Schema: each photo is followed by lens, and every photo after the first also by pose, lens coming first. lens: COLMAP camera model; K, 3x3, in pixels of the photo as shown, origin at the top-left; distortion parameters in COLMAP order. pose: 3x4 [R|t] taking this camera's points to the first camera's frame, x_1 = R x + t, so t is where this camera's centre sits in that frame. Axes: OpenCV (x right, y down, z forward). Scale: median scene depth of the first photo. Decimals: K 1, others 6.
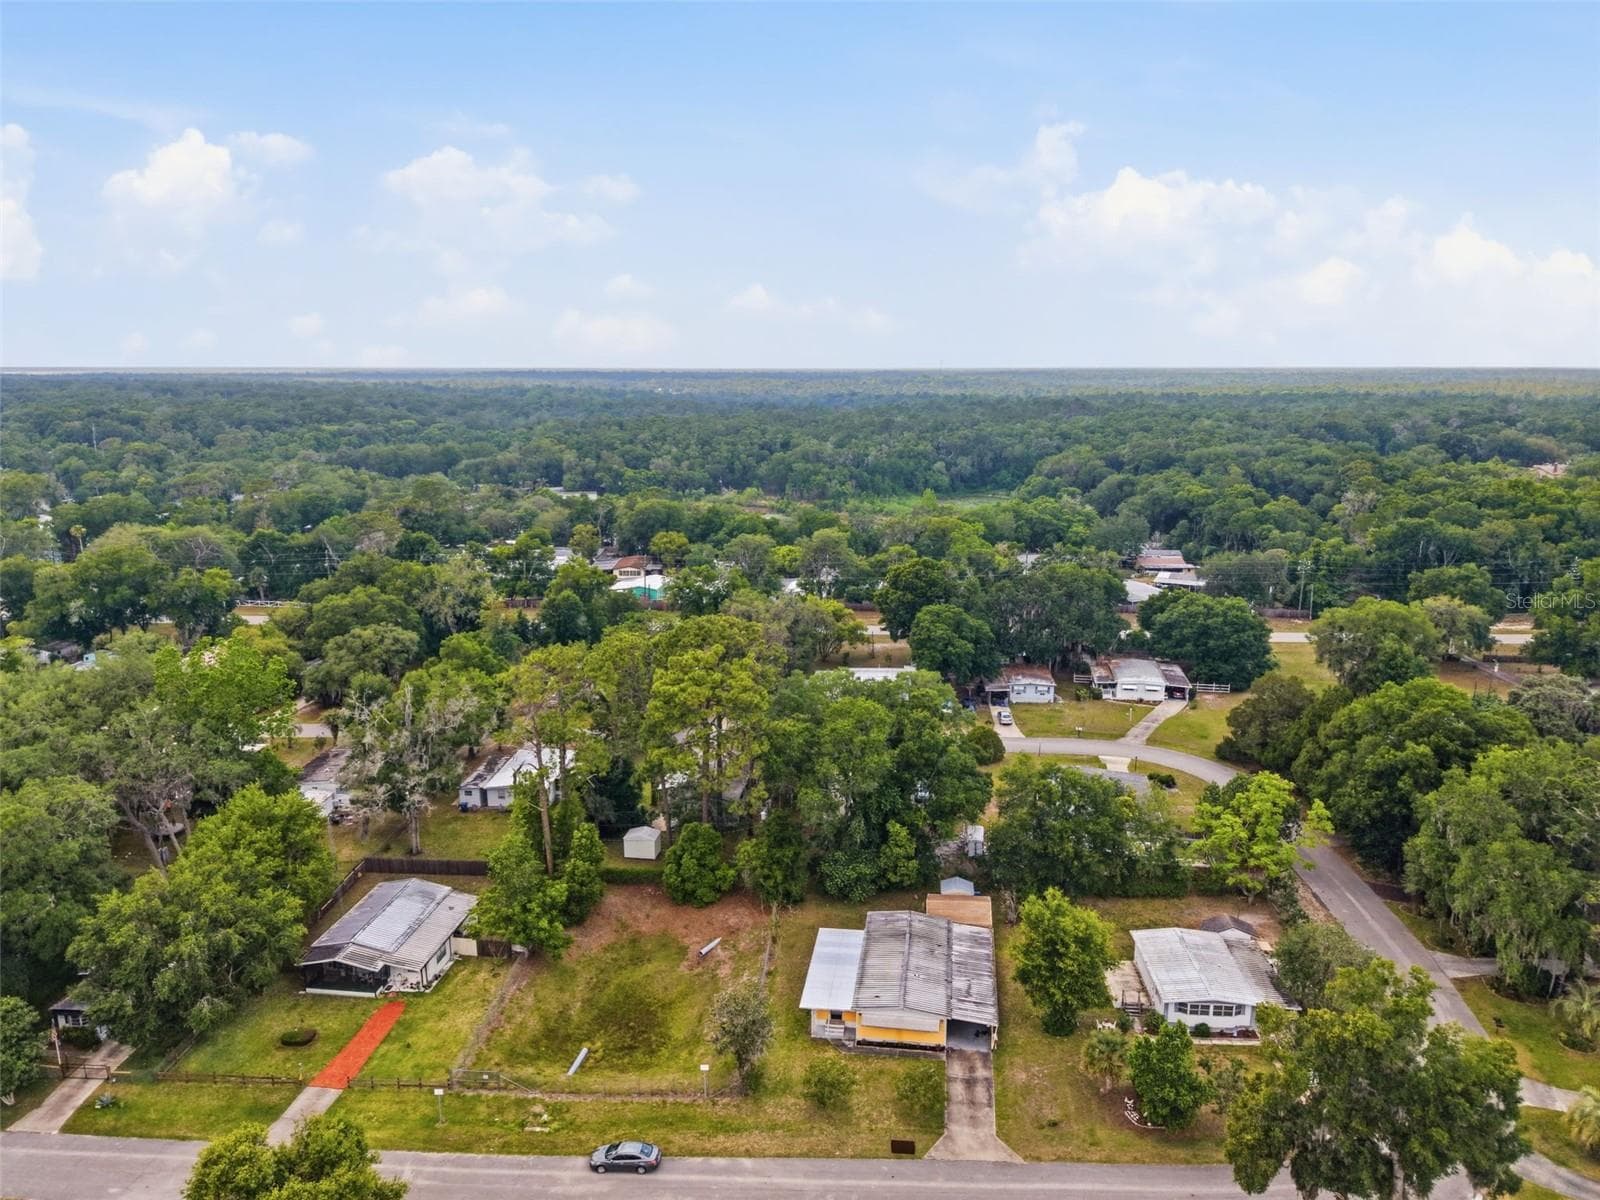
lens RADIAL K [[1057.3, 0, 808.0], [0, 1057.3, 613.2], [0, 0, 1]] dist [0.033582, -0.032011]
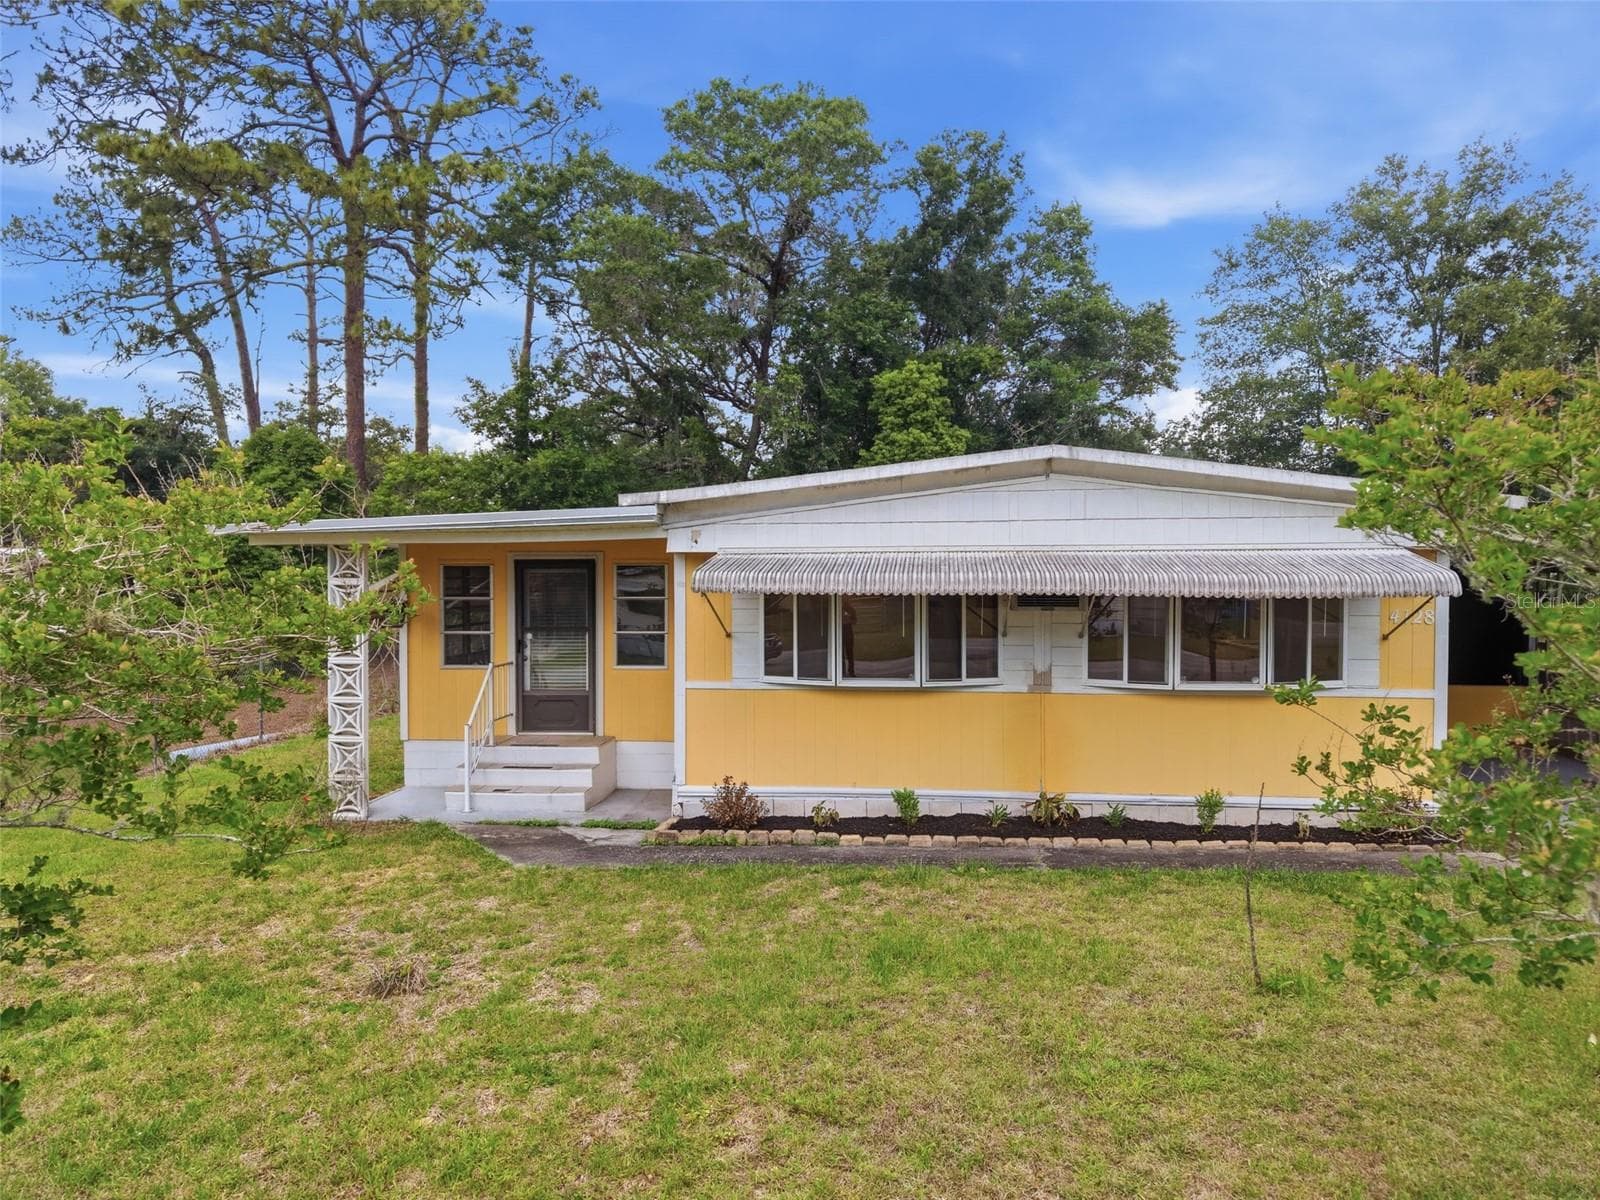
lens RADIAL K [[1057.3, 0, 800.1], [0, 1057.3, 582.2], [0, 0, 1]] dist [0.033582, -0.032011]
pose [[0.999686, -0.004925, 0.024564, 0.045853], [0.010333, 0.974259, -0.225193, 0.324018], [-0.022823, 0.225377, 0.974004, 0.703671]]
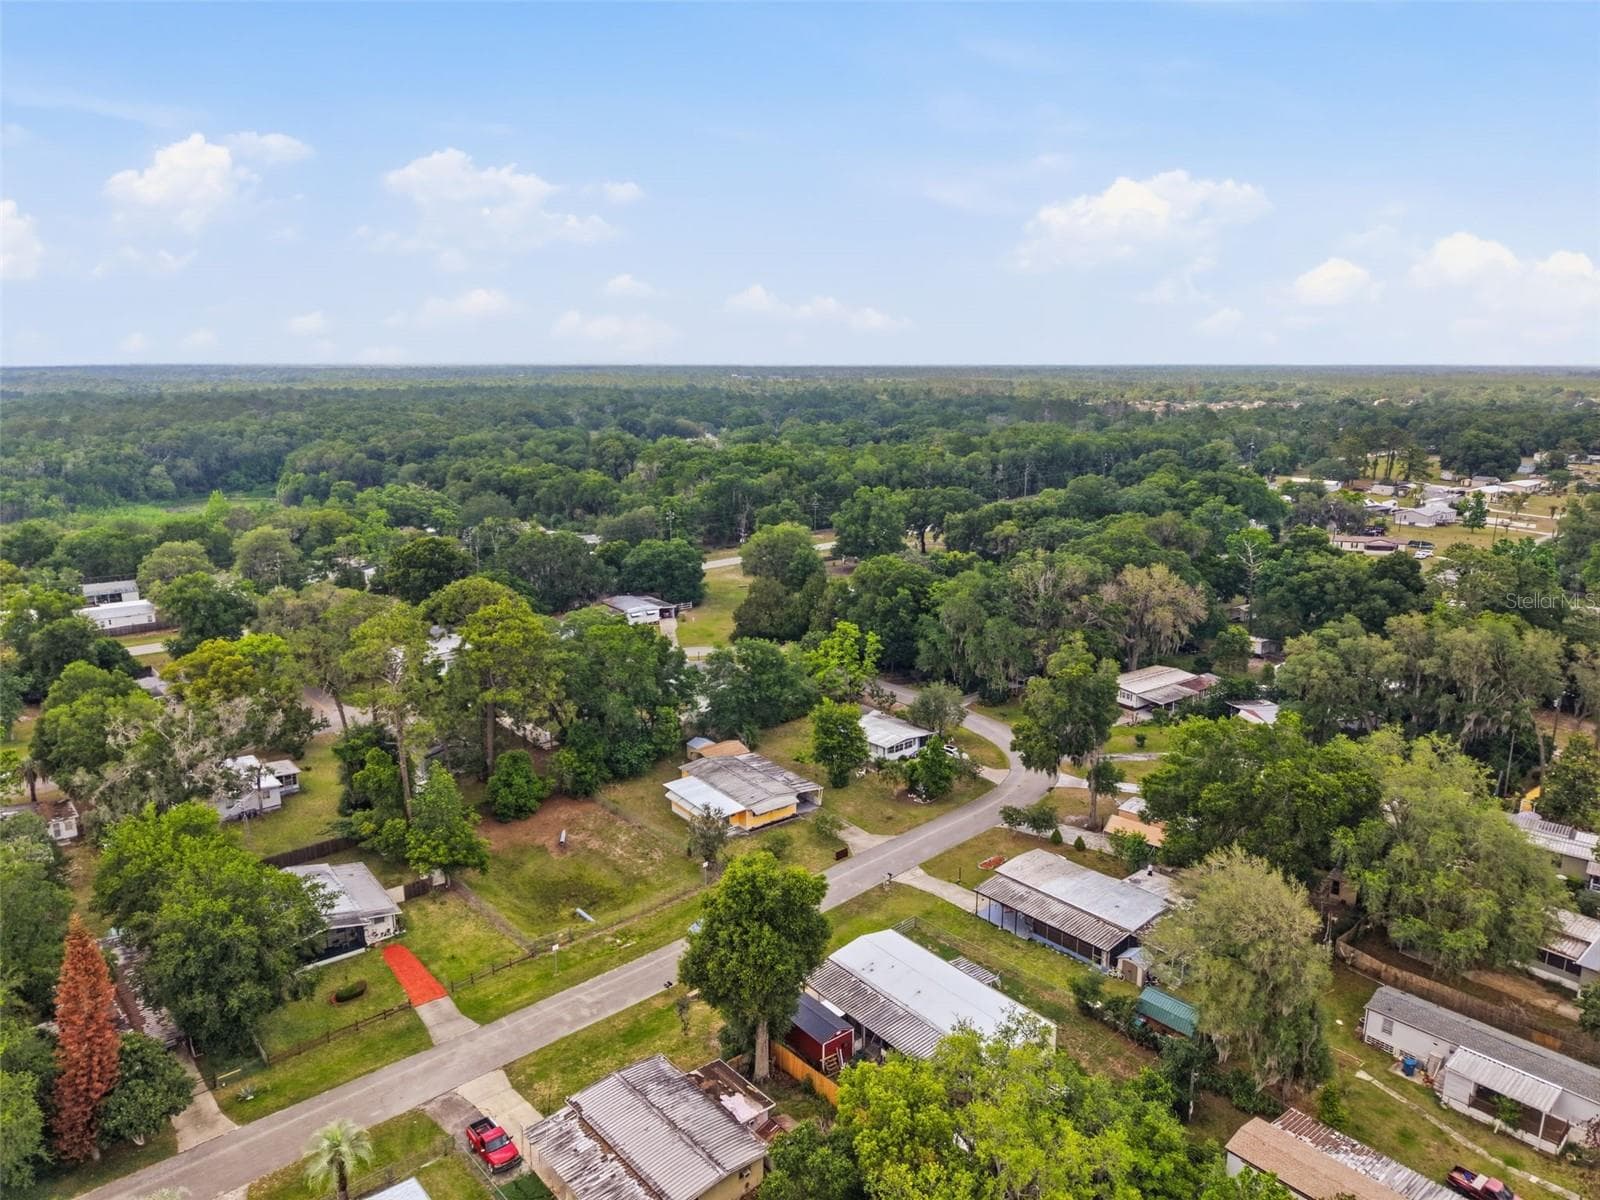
lens RADIAL K [[1057.3, 0, 813.5], [0, 1057.3, 590.3], [0, 0, 1]] dist [0.033582, -0.032011]
pose [[0.702302, -0.148773, 0.696160, -0.679706], [0.159525, 0.985939, 0.049768, 0.018519], [-0.693775, 0.076102, 0.716160, -0.094932]]
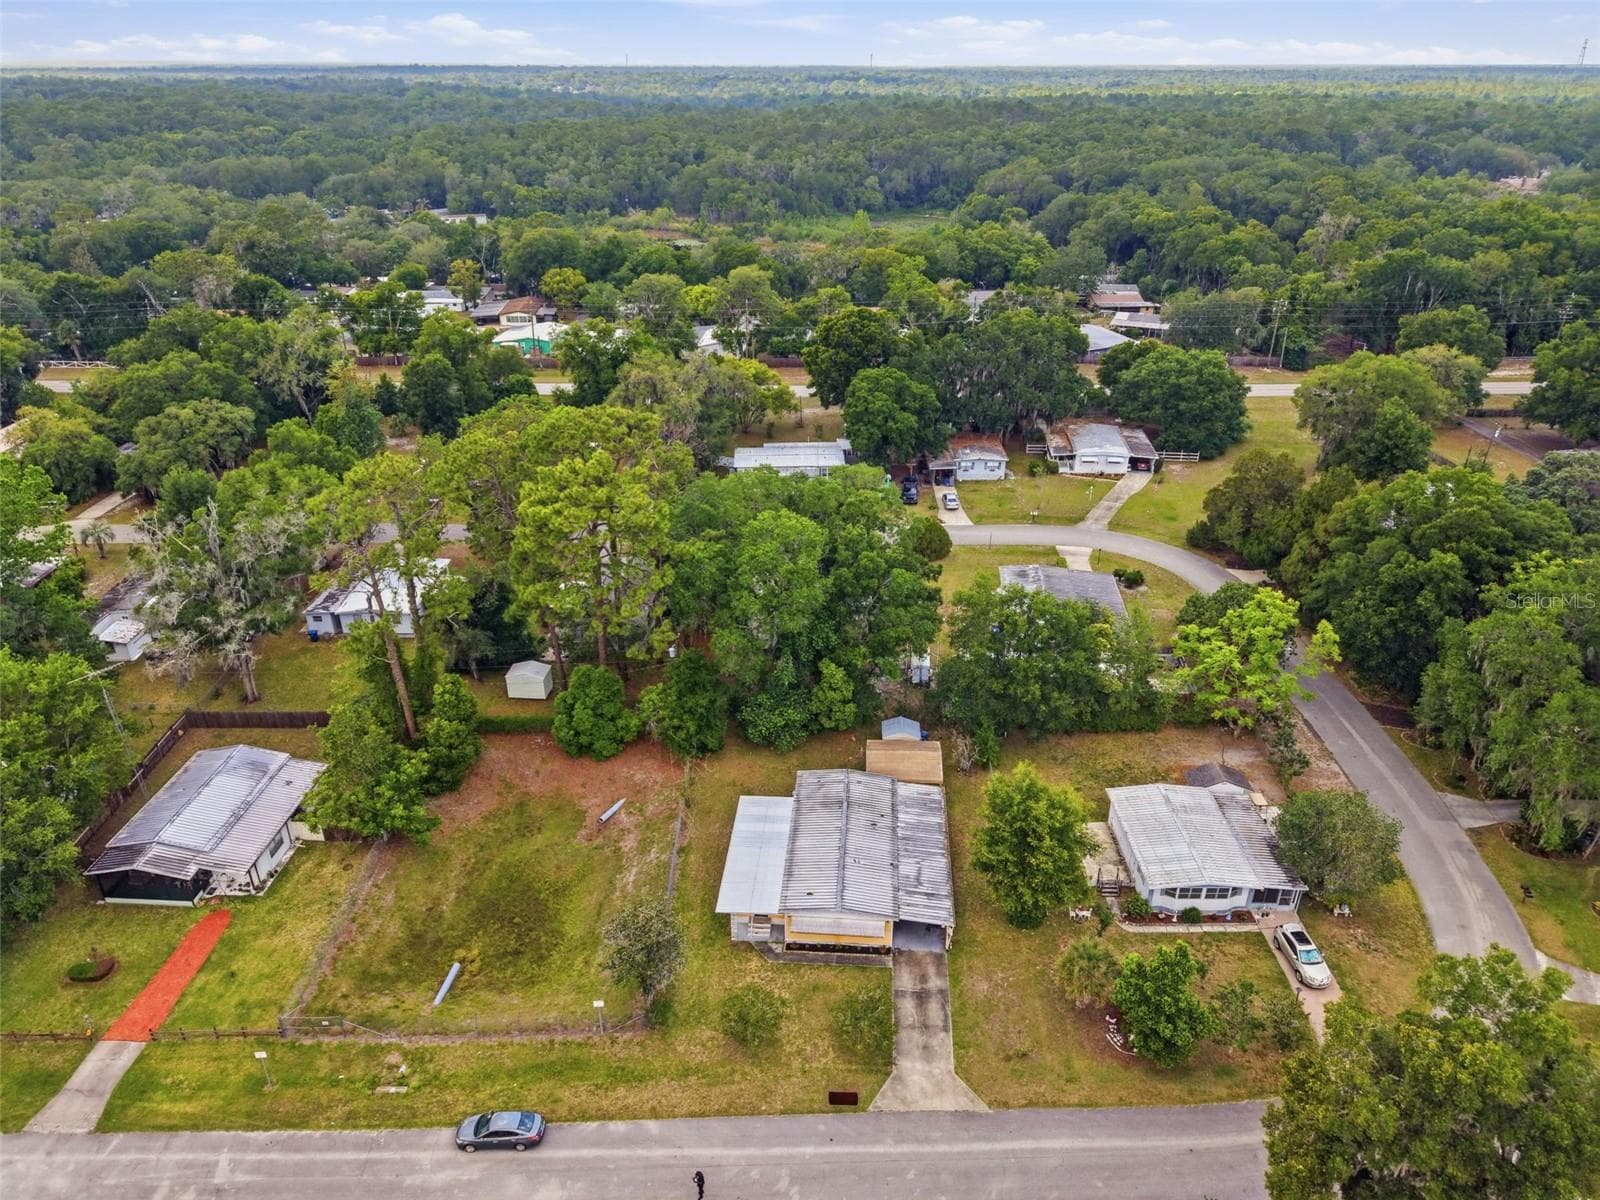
lens RADIAL K [[1057.3, 0, 803.9], [0, 1057.3, 601.3], [0, 0, 1]] dist [0.033582, -0.032011]
pose [[0.997828, -0.027194, 0.060005, 0.013902], [0.012085, 0.970930, 0.239058, -0.046721], [-0.064761, -0.237813, 0.969150, 0.205023]]
